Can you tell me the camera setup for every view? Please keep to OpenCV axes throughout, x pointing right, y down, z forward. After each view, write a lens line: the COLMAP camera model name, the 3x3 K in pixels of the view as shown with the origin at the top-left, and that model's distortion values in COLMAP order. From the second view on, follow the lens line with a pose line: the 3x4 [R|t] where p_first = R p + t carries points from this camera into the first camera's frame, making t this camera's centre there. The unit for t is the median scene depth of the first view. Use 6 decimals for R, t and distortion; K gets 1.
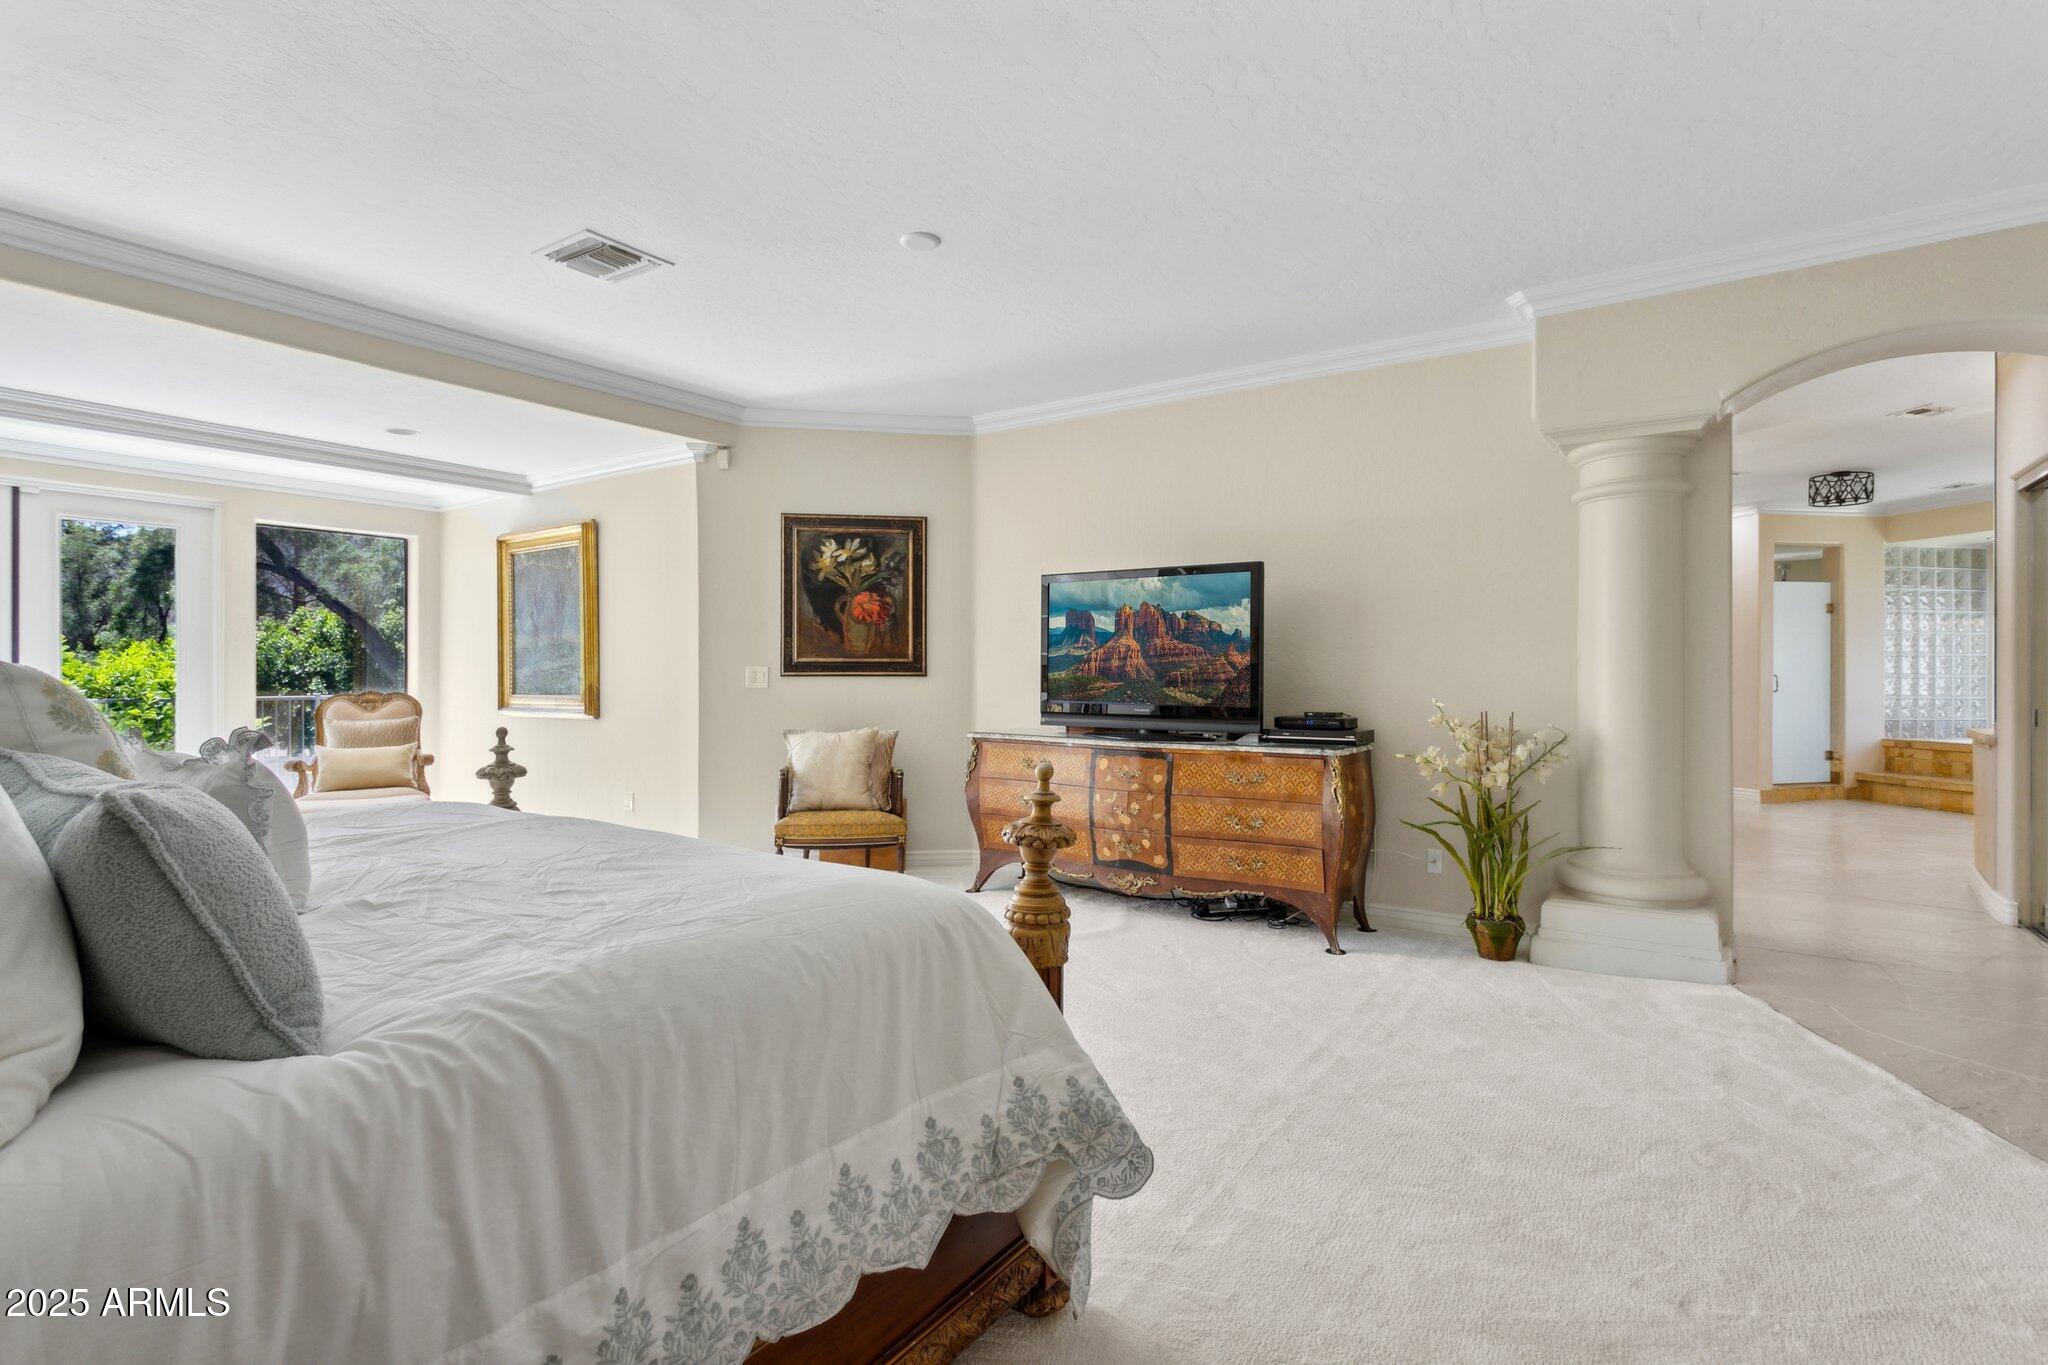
lens RADIAL K [[988.3, 0, 1018.9], [0, 988.3, 672.5], [0, 0, 1]] dist [-0.004071, 0.004364]
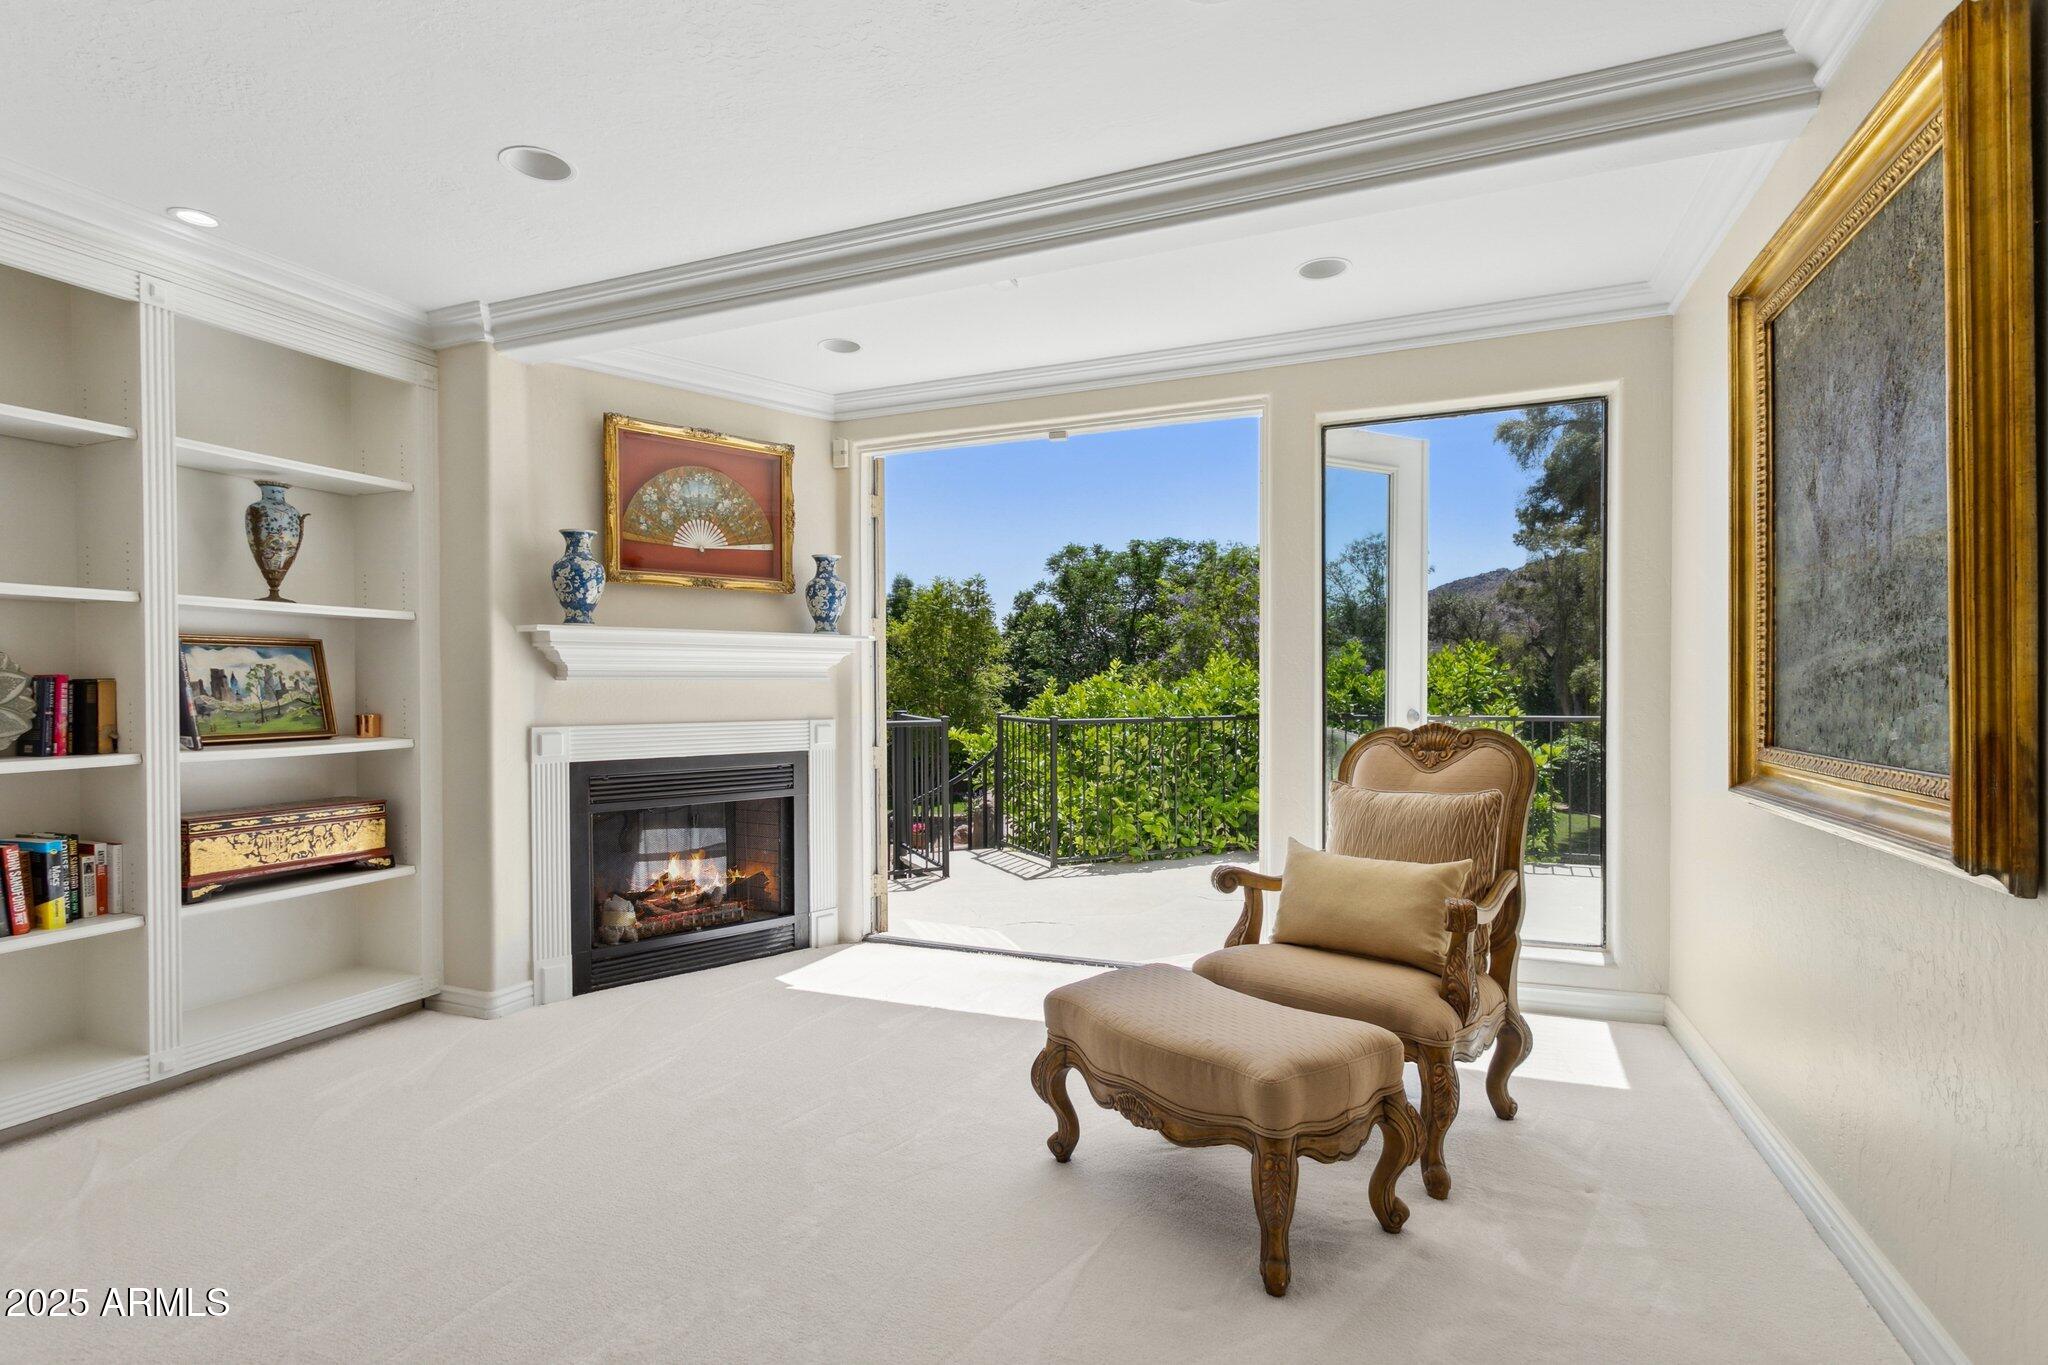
lens RADIAL K [[988.3, 0, 980.1], [0, 988.3, 693.5], [0, 0, 1]] dist [-0.004071, 0.004364]
pose [[0.220245, 0.004389, -0.975435, -0.291932], [0.010283, 0.999924, 0.006821, -0.001002], [0.975390, -0.011532, 0.220183, 0.786021]]
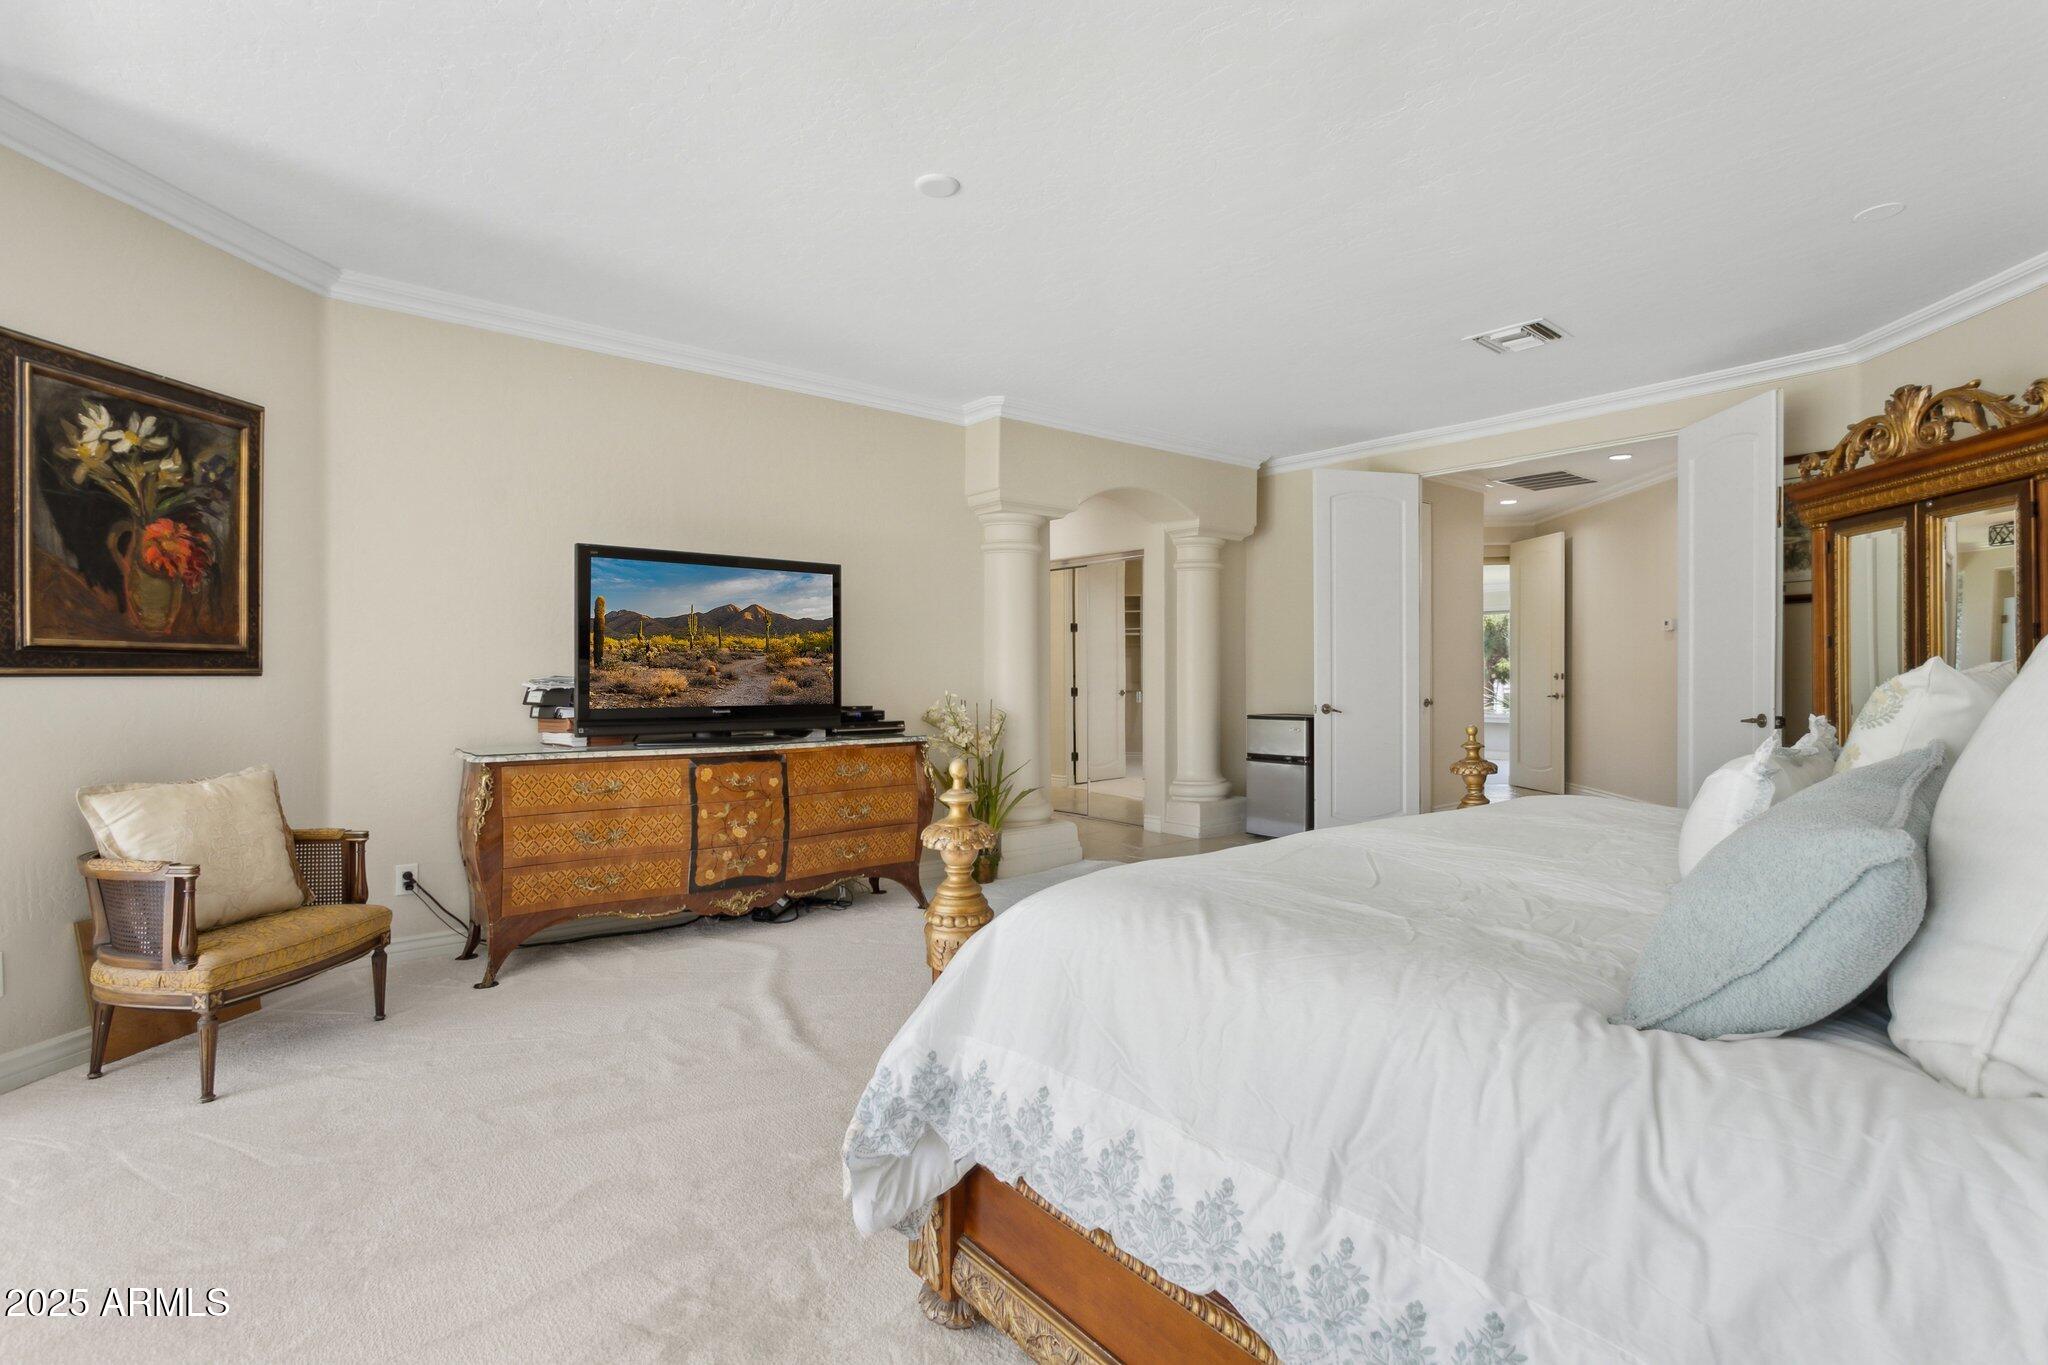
lens RADIAL K [[988.3, 0, 1015.3], [0, 988.3, 682.0], [0, 0, 1]] dist [-0.004071, 0.004364]
pose [[0.259733, -0.009308, 0.965636, -0.558104], [-0.000794, 0.999951, 0.009852, 0.001380], [-0.965680, -0.003325, 0.259713, 0.417033]]
